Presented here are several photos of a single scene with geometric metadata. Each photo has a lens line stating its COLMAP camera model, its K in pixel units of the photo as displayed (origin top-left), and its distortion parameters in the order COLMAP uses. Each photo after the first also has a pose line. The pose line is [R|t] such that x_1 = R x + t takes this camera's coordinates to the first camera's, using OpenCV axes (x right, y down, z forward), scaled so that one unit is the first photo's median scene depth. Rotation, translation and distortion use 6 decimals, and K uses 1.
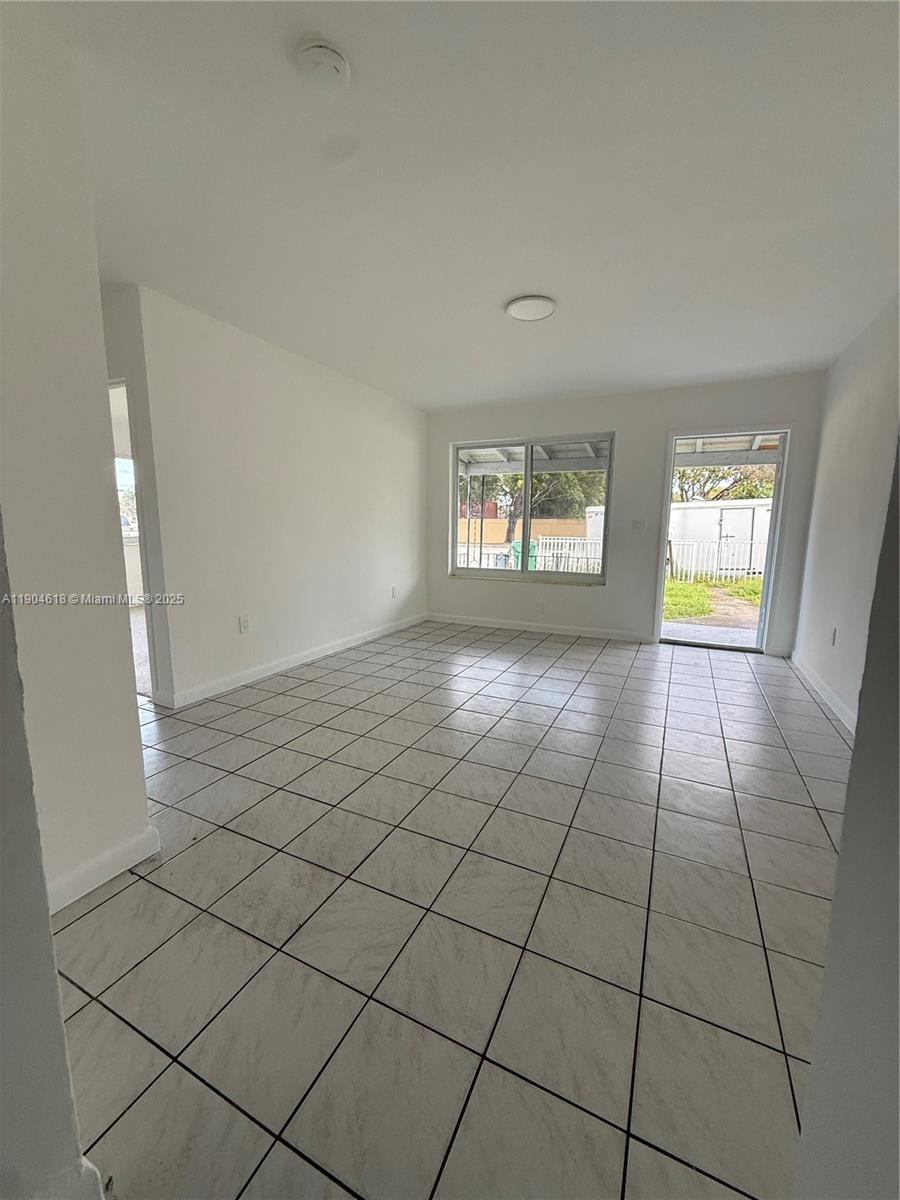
lens RADIAL K [[479.4, 0, 450.0], [0, 479.4, 600.0], [0, 0, 1]] dist [-0.002121, -0.000160]
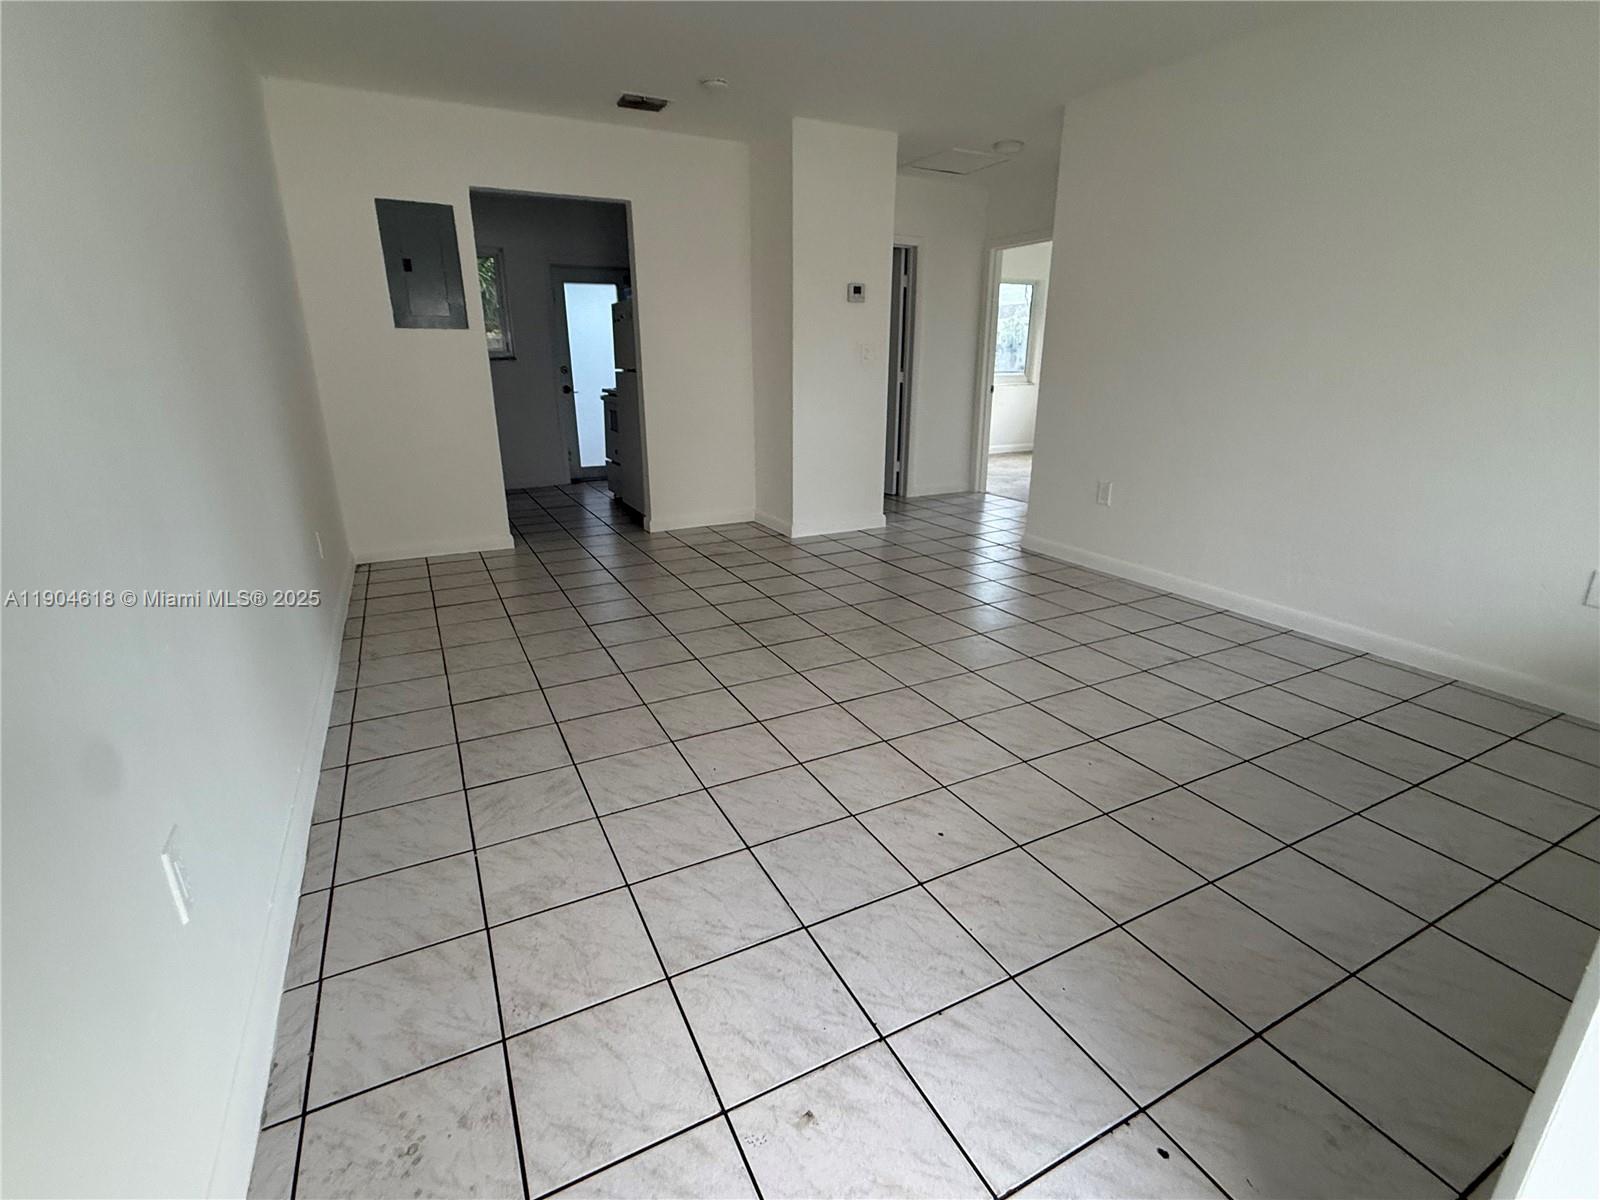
lens RADIAL K [[738.9, 0, 800.0], [0, 738.9, 600.0], [0, 0, 1]] dist [-0.000665, 0.000333]
pose [[-0.591861, 0.294378, -0.750361, 0.758556], [-0.073988, 0.907152, 0.414248, -0.239331], [0.802637, 0.300695, -0.515127, 1.131784]]
